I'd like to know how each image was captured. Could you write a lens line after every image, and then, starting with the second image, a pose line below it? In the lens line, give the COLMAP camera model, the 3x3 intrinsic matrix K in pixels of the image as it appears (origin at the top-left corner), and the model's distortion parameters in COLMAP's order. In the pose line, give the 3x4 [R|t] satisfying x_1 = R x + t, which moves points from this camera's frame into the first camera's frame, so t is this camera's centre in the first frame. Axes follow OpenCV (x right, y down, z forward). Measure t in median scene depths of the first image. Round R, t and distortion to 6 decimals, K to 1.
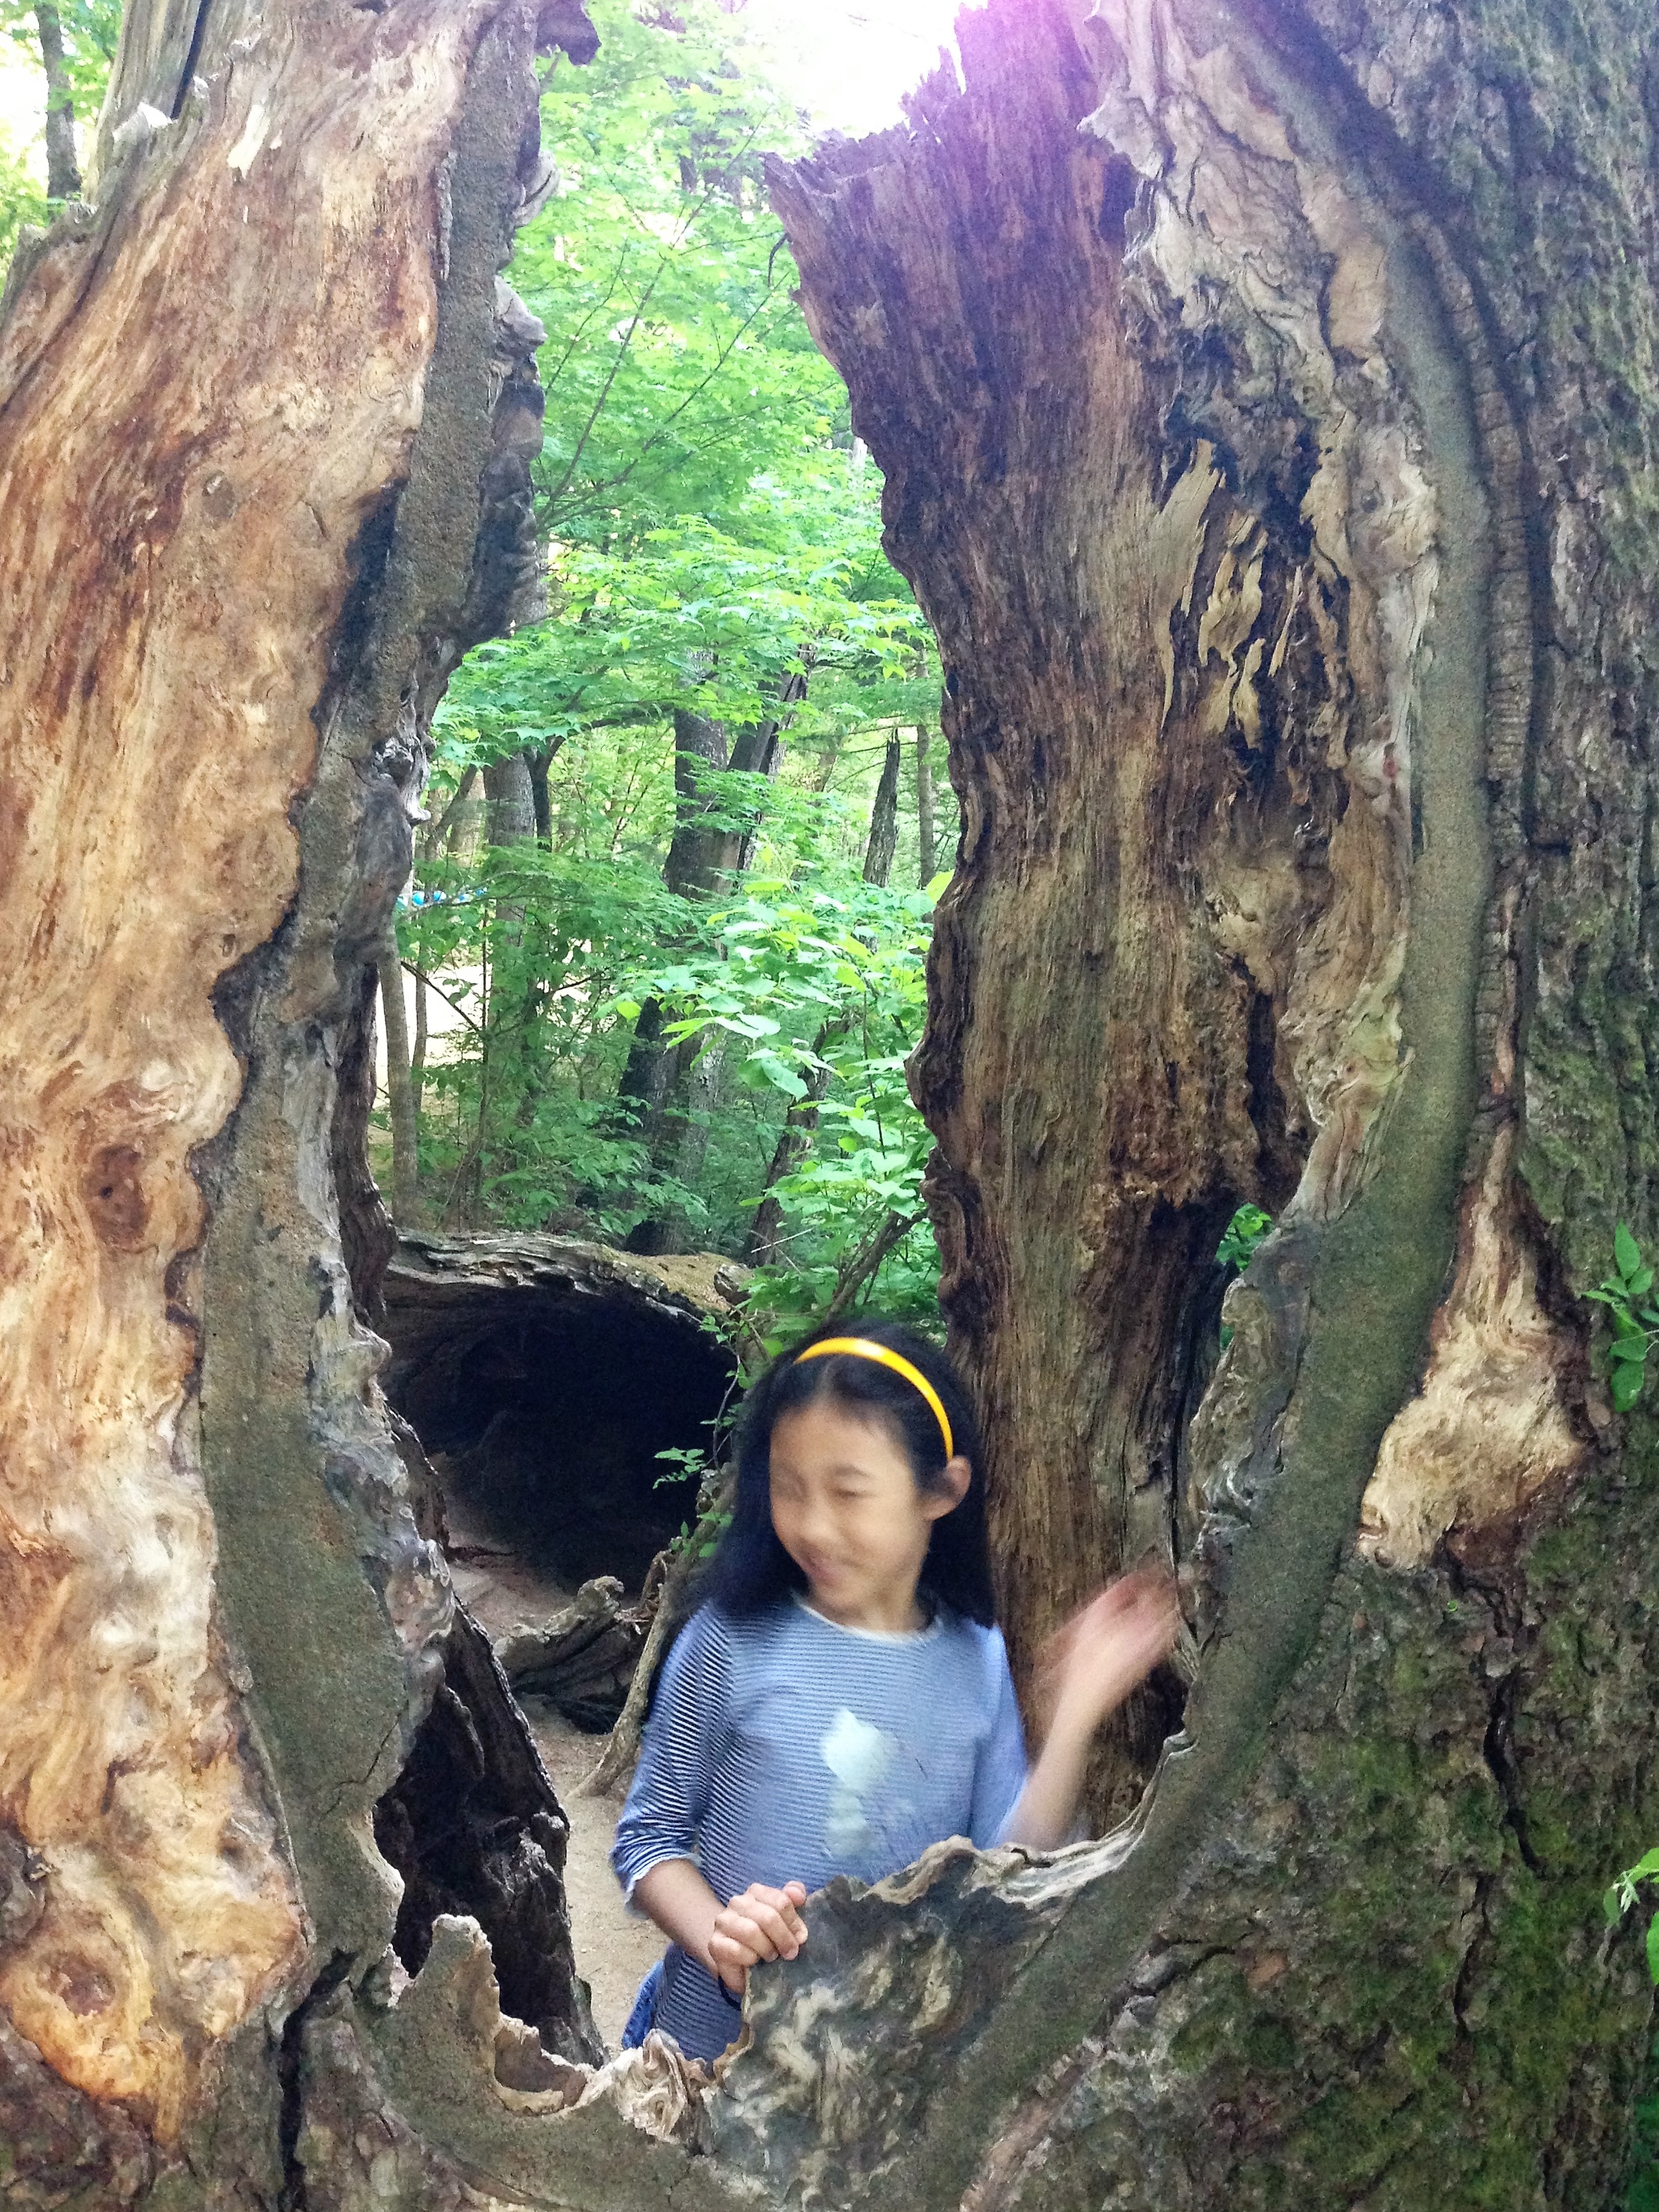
lens RADIAL K [[2106.2, 0, 844.1], [0, 2106.2, 1051.1], [0, 0, 1]] dist [0.042025, 0.000000]
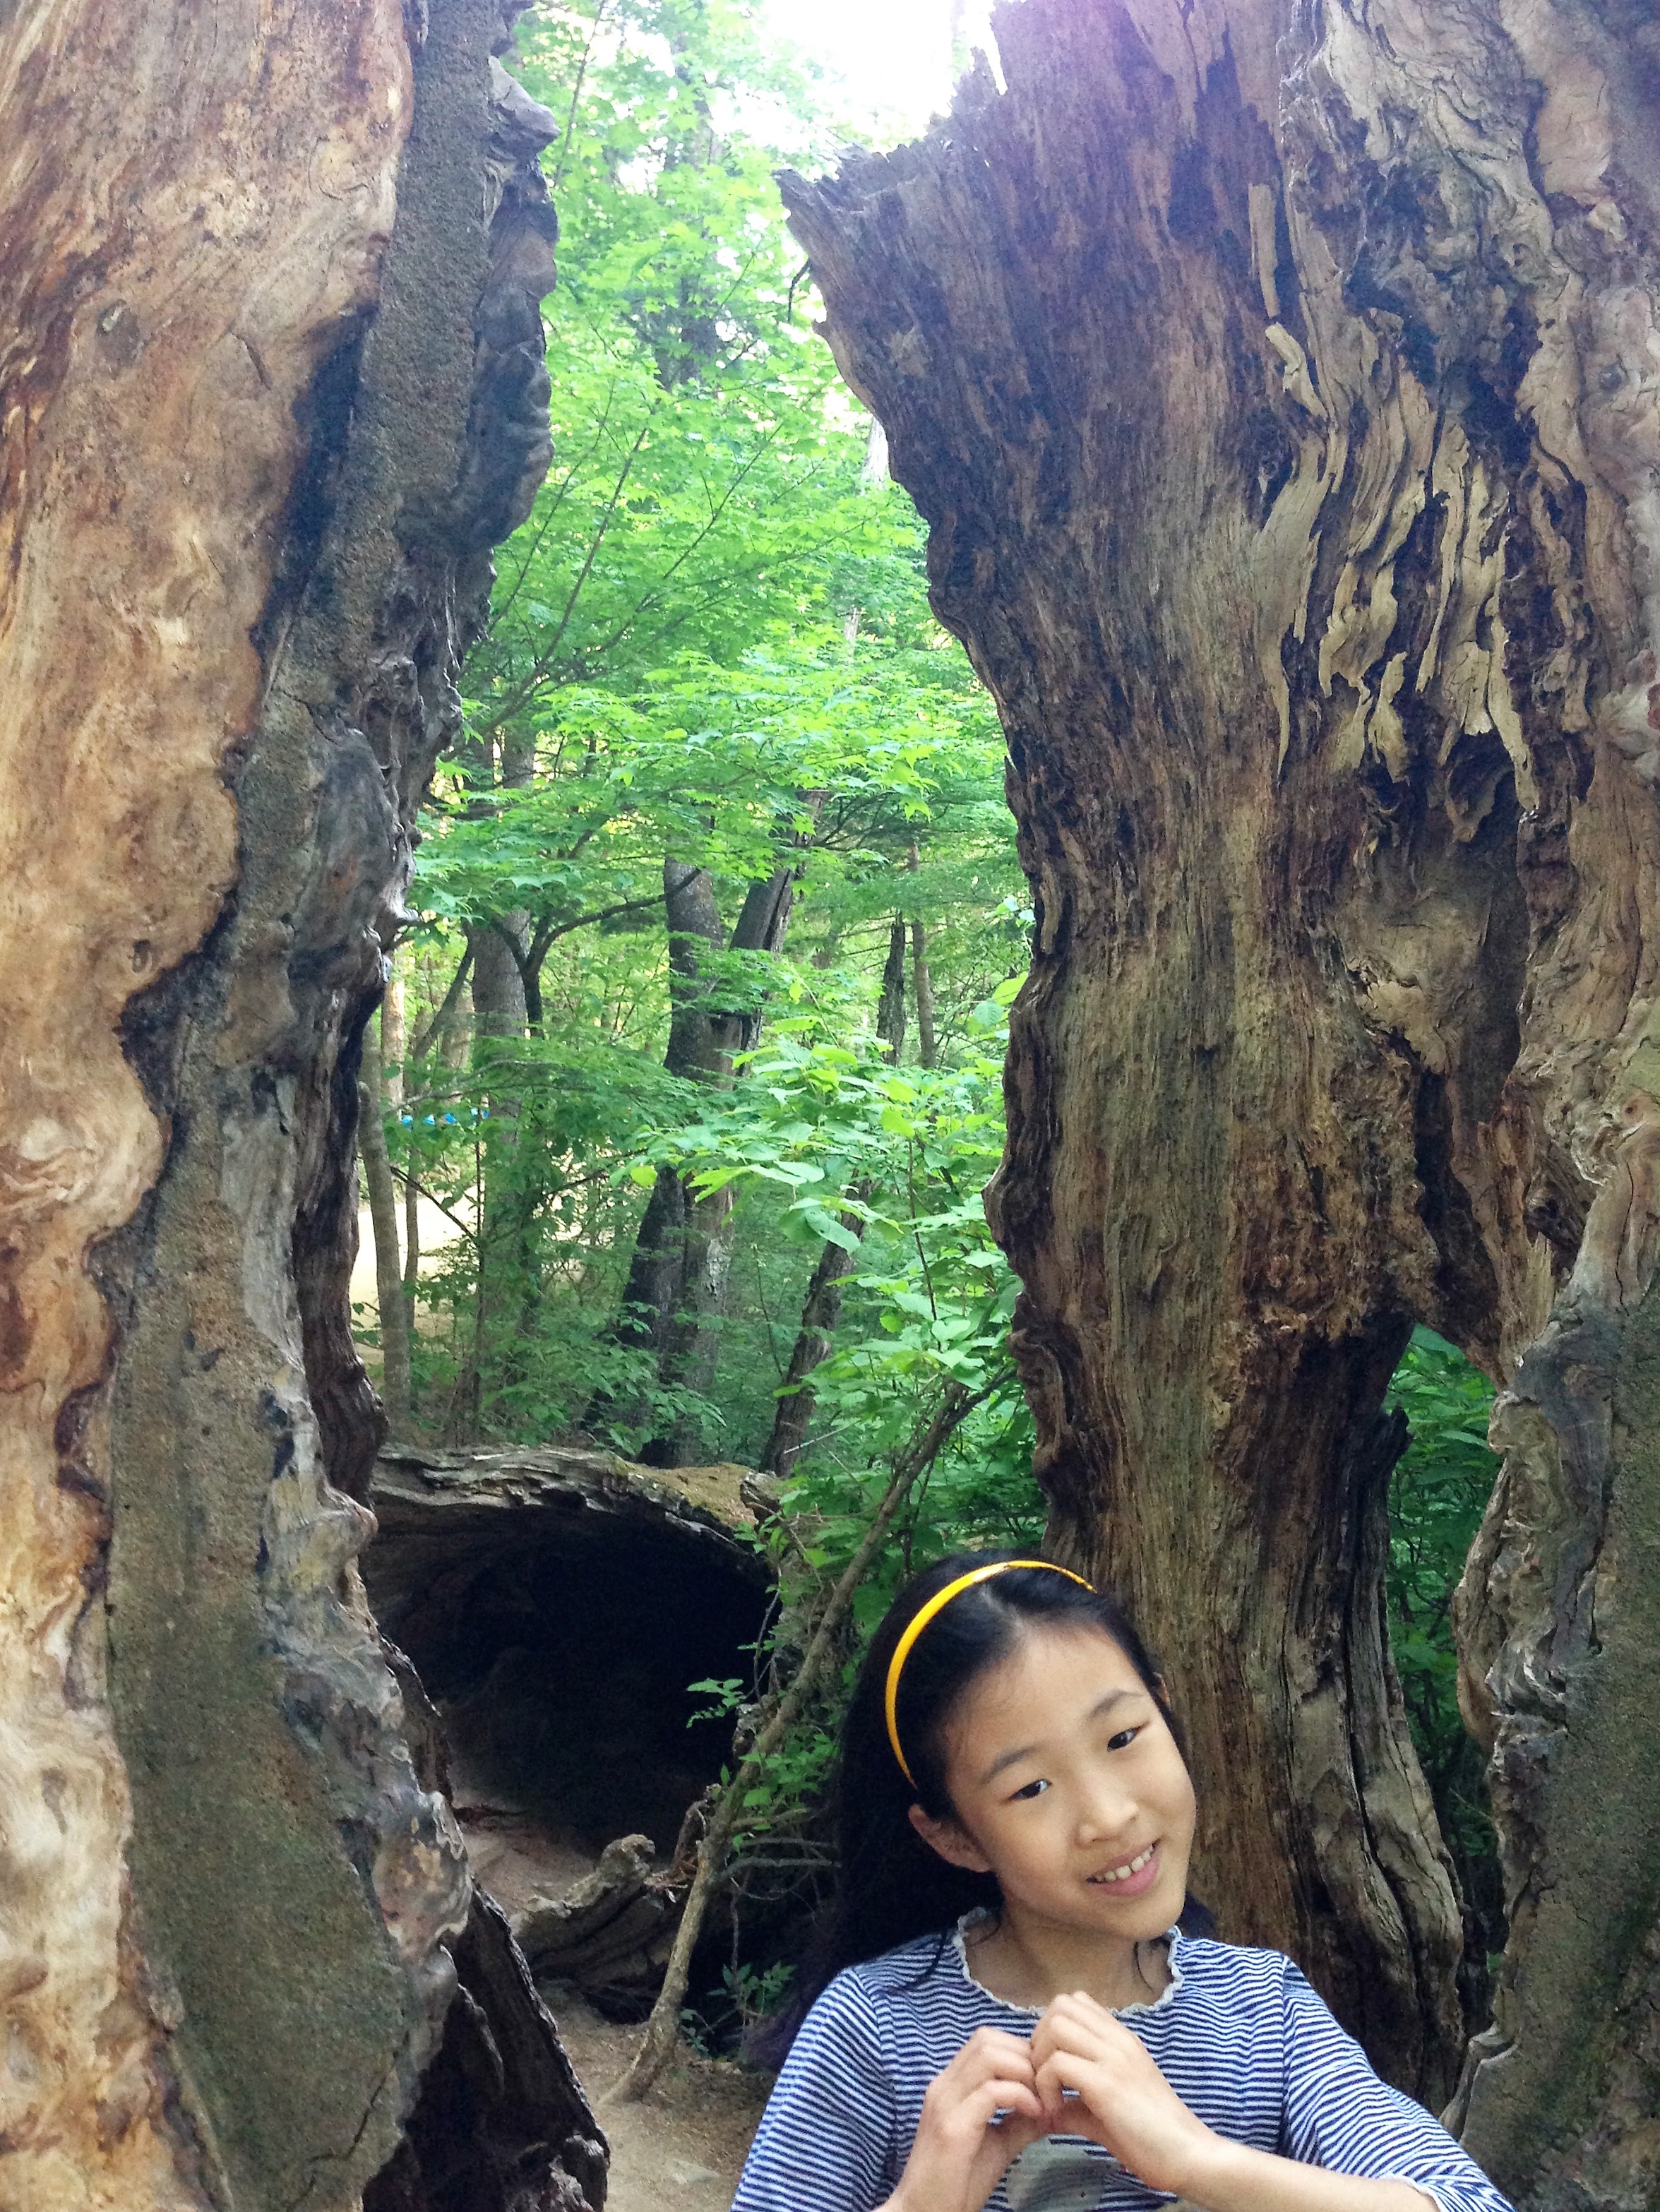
lens RADIAL K [[2106.2, 0, 820.7], [0, 2106.2, 1042.7], [0, 0, 1]] dist [0.042025, 0.000000]
pose [[0.999223, -0.038730, -0.007301, -0.047650], [0.037724, 0.993514, -0.107274, 0.058210], [0.011408, 0.106915, 0.994203, 0.249826]]
